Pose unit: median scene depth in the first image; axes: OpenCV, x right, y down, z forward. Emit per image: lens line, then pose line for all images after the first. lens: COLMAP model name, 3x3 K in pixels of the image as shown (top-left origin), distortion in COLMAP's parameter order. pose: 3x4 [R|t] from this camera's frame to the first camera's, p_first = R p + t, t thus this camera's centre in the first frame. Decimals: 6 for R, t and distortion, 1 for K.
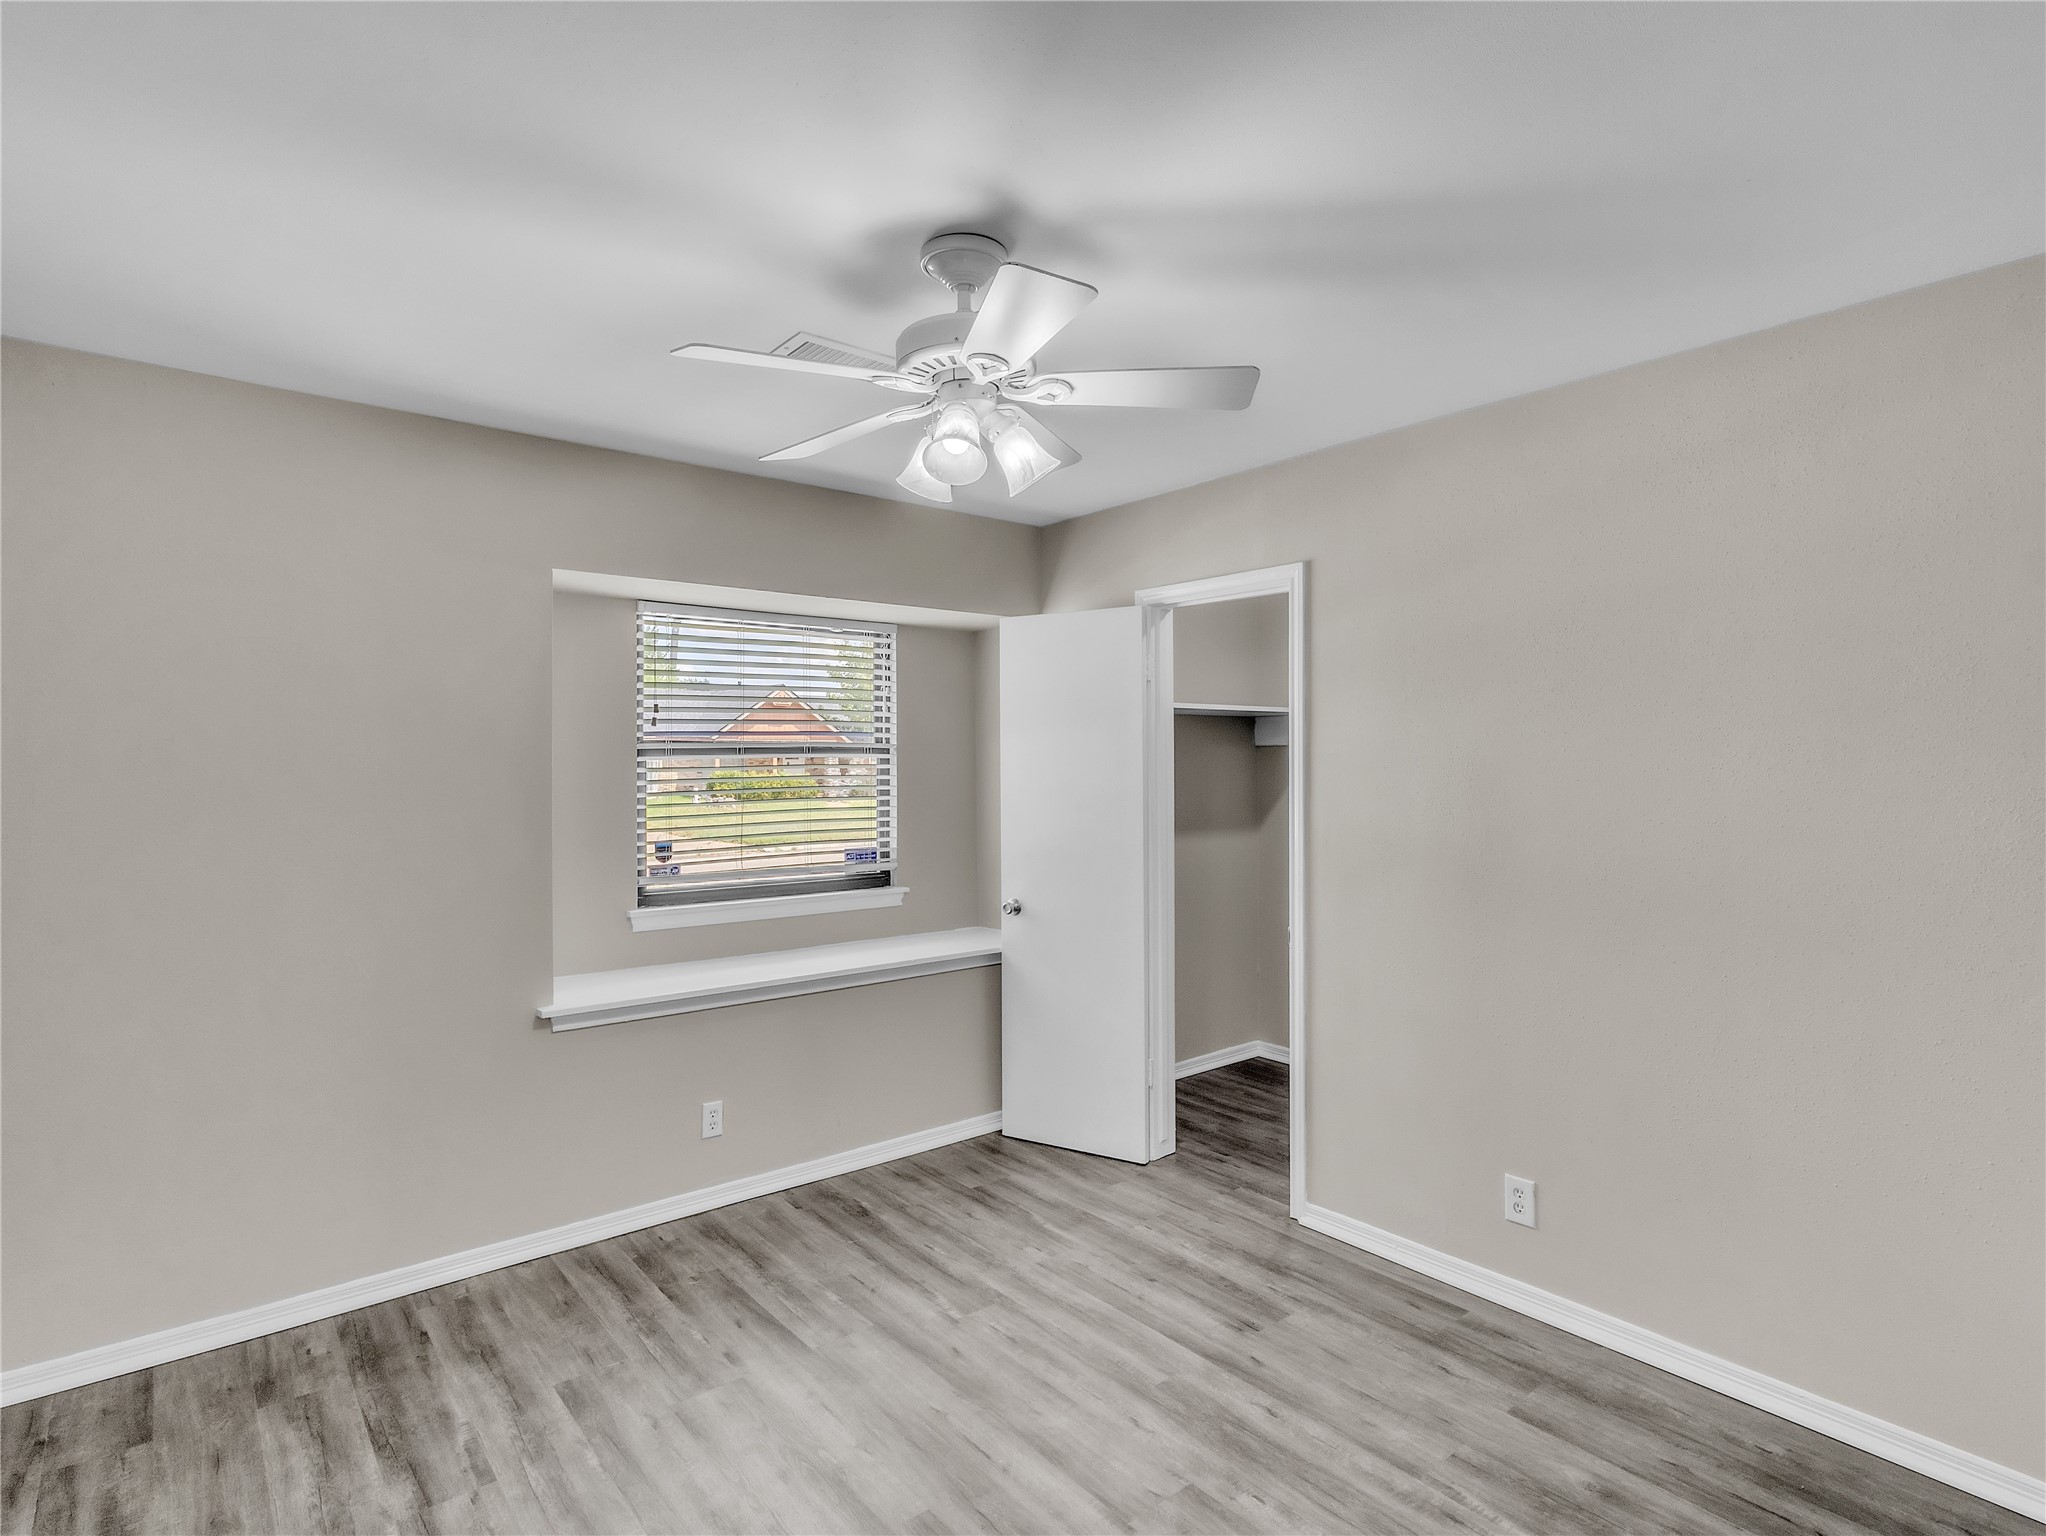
lens RADIAL K [[1059.5, 0, 1020.1], [0, 1059.5, 764.8], [0, 0, 1]] dist [-0.000407, 0.002925]
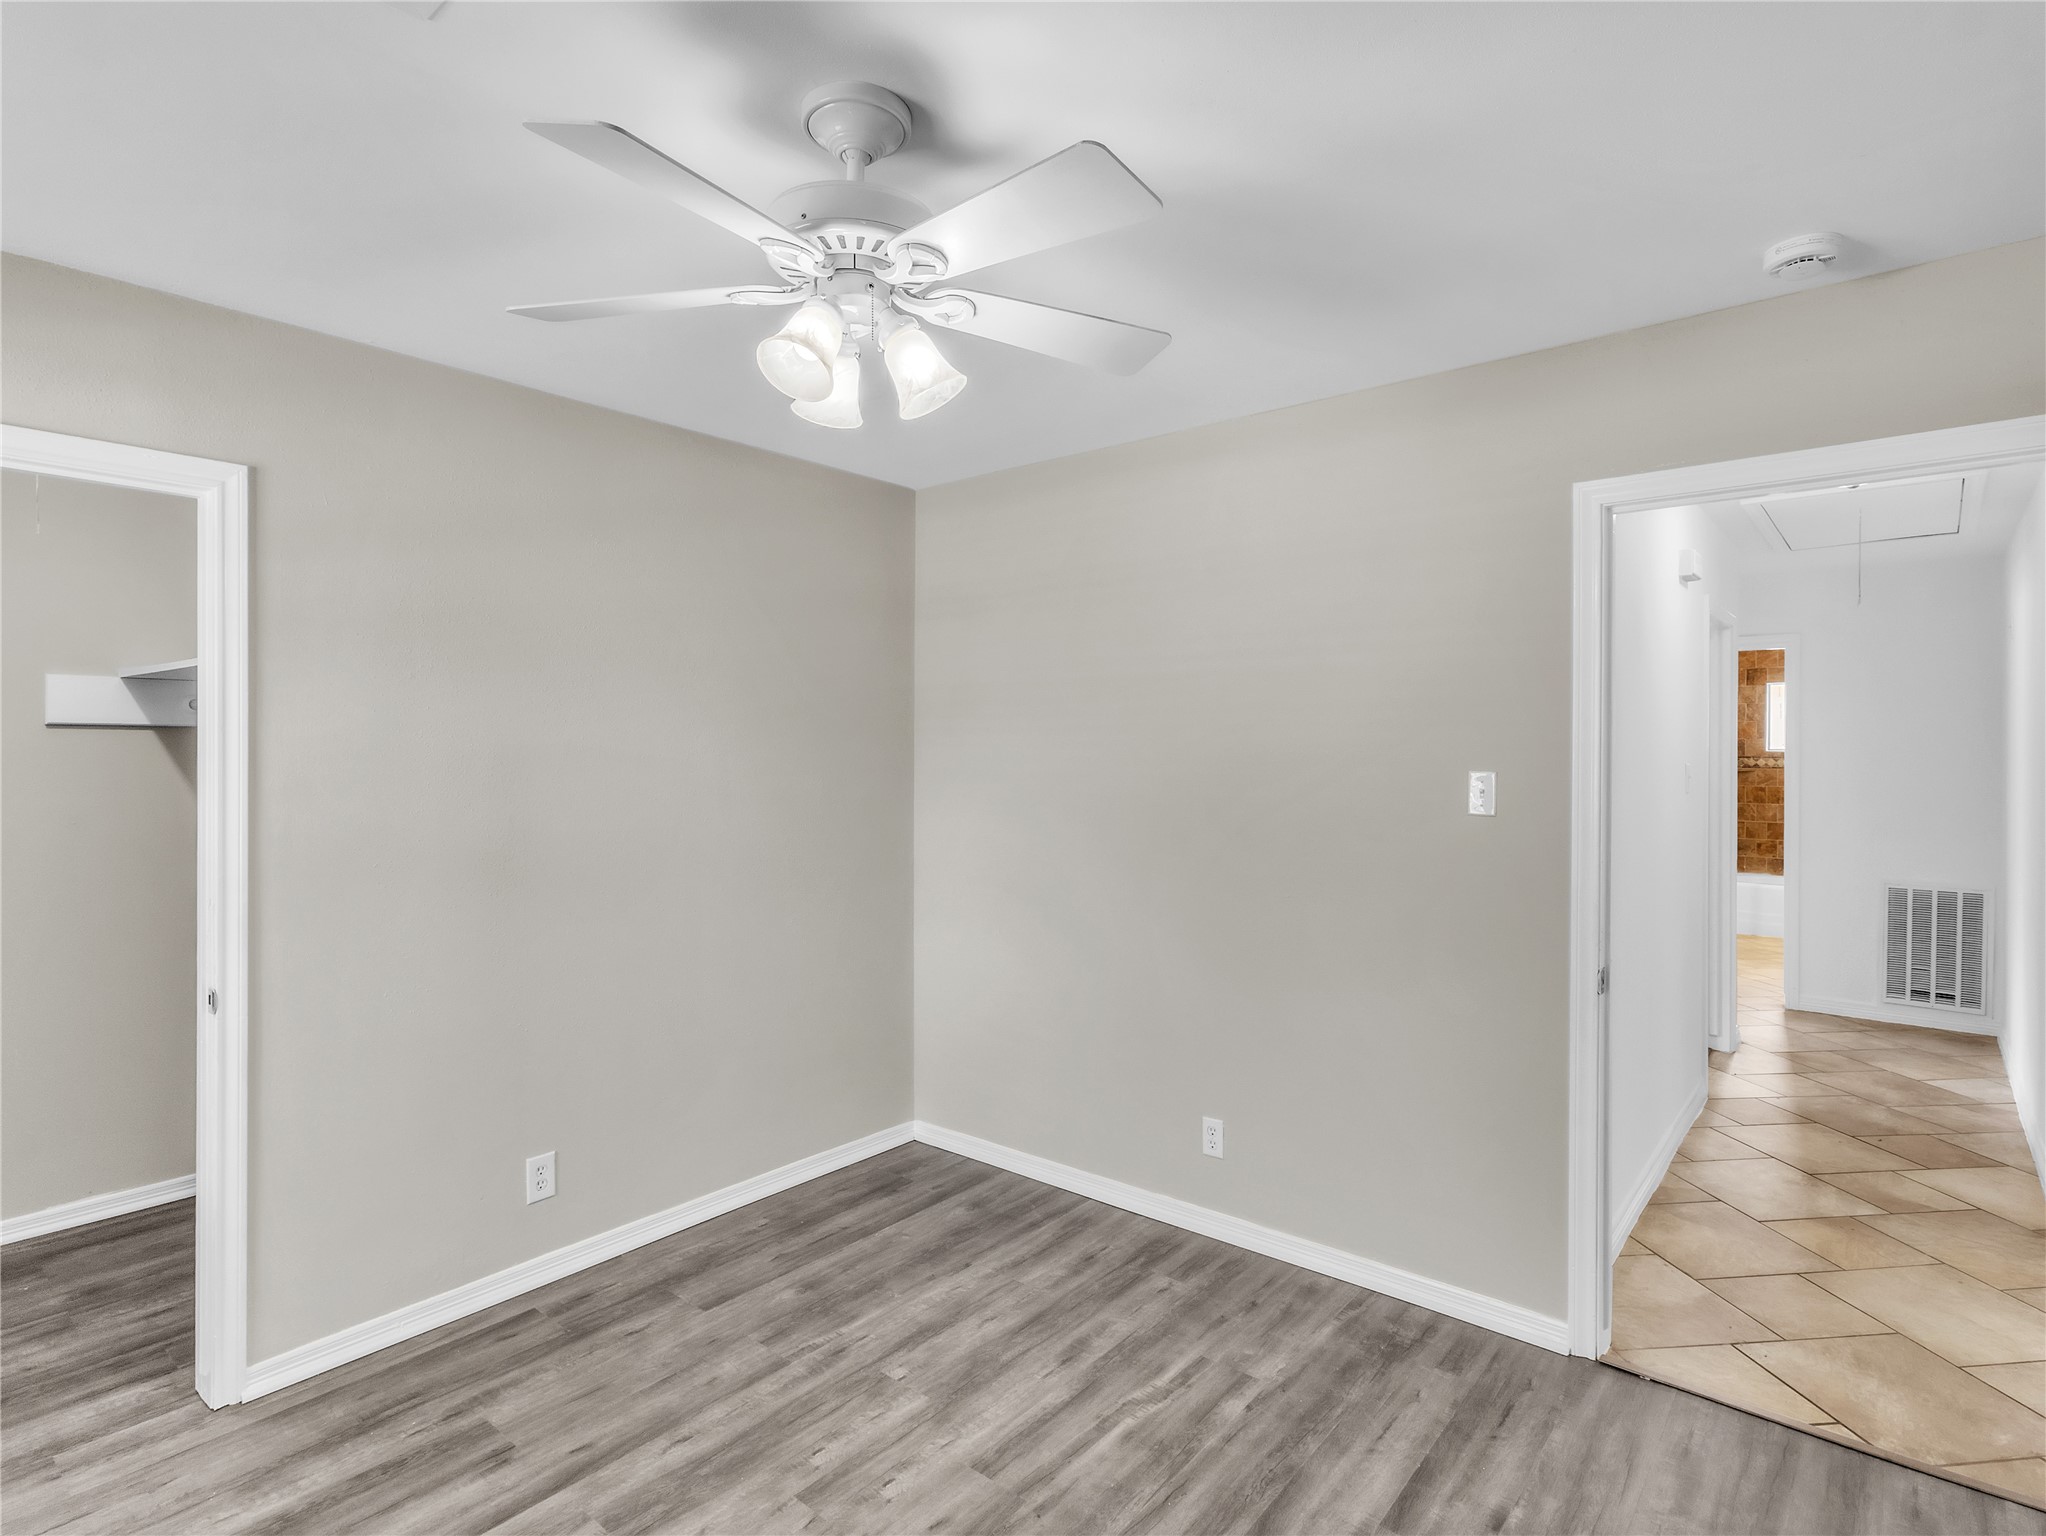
lens RADIAL K [[1059.5, 0, 1020.1], [0, 1059.5, 764.8], [0, 0, 1]] dist [-0.000407, 0.002925]
pose [[-0.187665, -0.014314, 0.982129, -0.707637], [0.001780, 0.999887, 0.014913, -0.002120], [-0.982231, 0.004547, -0.187619, 0.846149]]
